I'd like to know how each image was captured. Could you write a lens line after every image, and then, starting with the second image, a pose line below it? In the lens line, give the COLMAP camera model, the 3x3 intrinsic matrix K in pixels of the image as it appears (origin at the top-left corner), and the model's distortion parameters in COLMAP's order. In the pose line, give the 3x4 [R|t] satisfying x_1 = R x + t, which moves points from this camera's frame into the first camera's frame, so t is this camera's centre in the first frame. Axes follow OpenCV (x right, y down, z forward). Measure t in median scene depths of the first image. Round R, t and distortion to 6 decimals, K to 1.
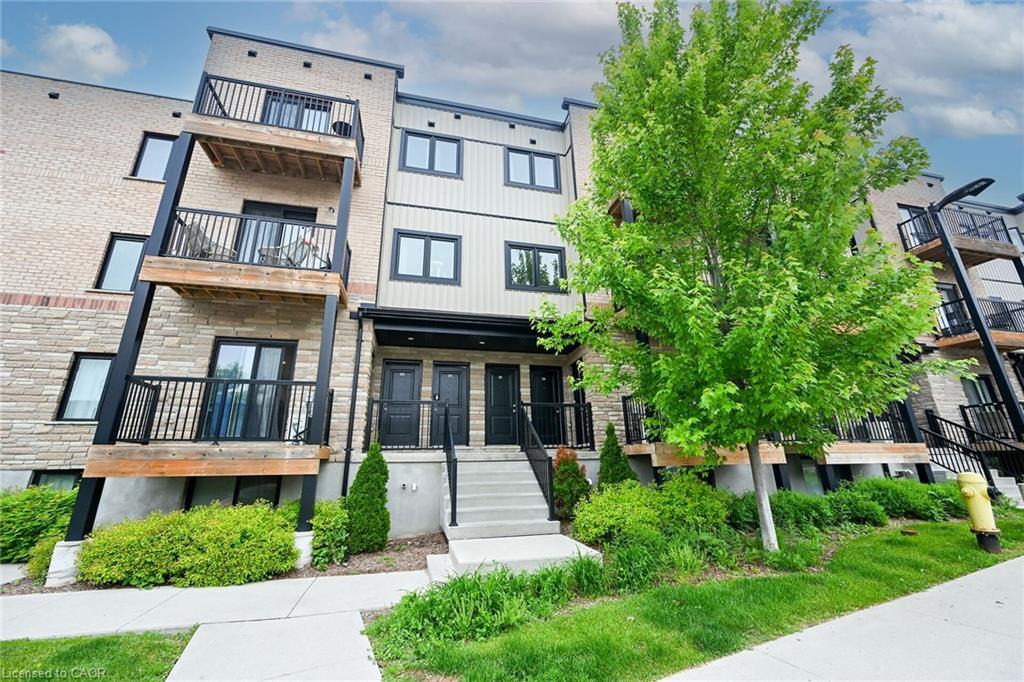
lens RADIAL K [[408.8, 0, 512.0], [0, 408.8, 341.0], [0, 0, 1]] dist [-0.001254, 0.000013]
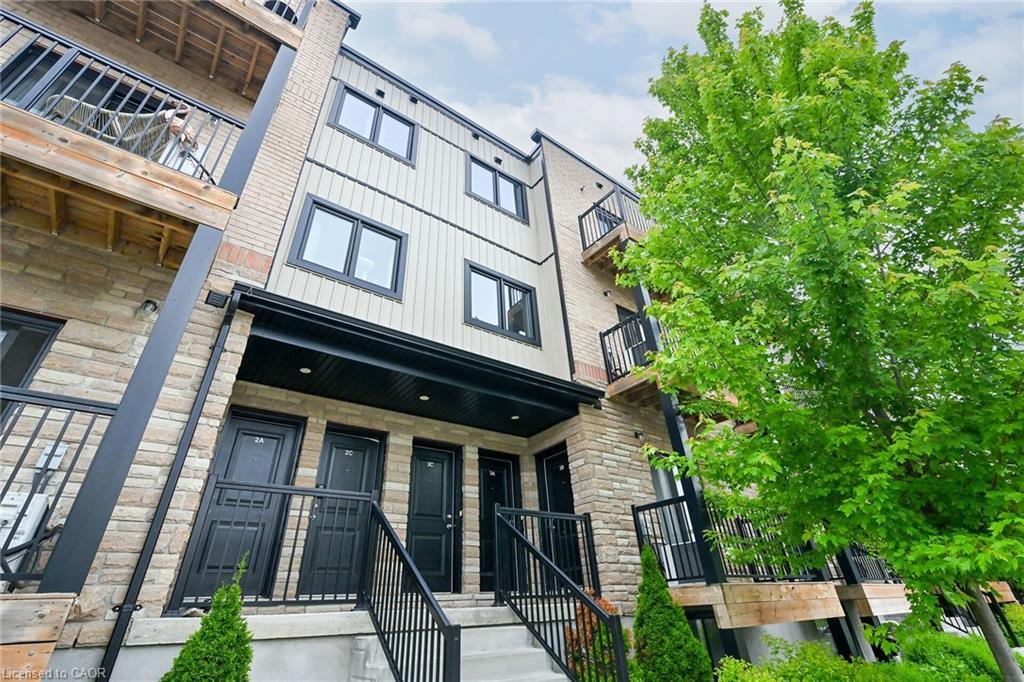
lens RADIAL K [[465.4, 0, 514.1], [0, 465.4, 304.6], [0, 0, 1]] dist [-0.002540, -0.000246]
pose [[0.918096, 0.200258, 0.342047, -0.253076], [-0.086350, 0.943305, -0.320500, 0.097704], [-0.386838, 0.264714, 0.883337, 0.369714]]
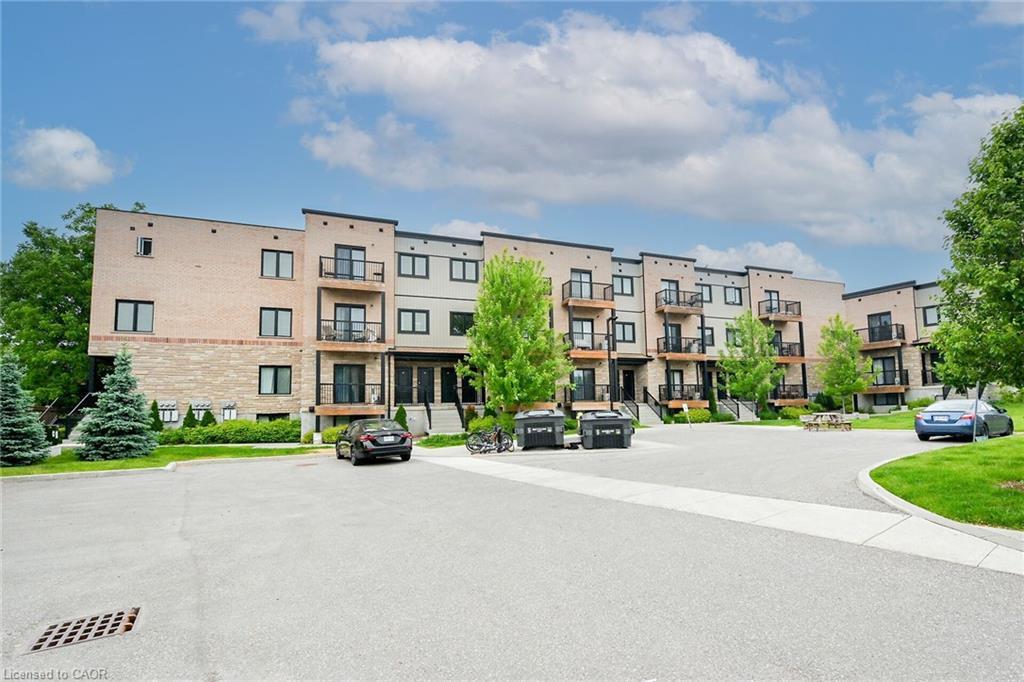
lens RADIAL K [[455.3, 0, 540.9], [0, 455.3, 375.2], [0, 0, 1]] dist [0.020777, -0.000005]
pose [[0.990805, 0.007265, 0.135101, 0.175814], [-0.036474, 0.975929, 0.215018, -0.581200], [-0.130287, -0.217969, 0.967220, -1.890002]]
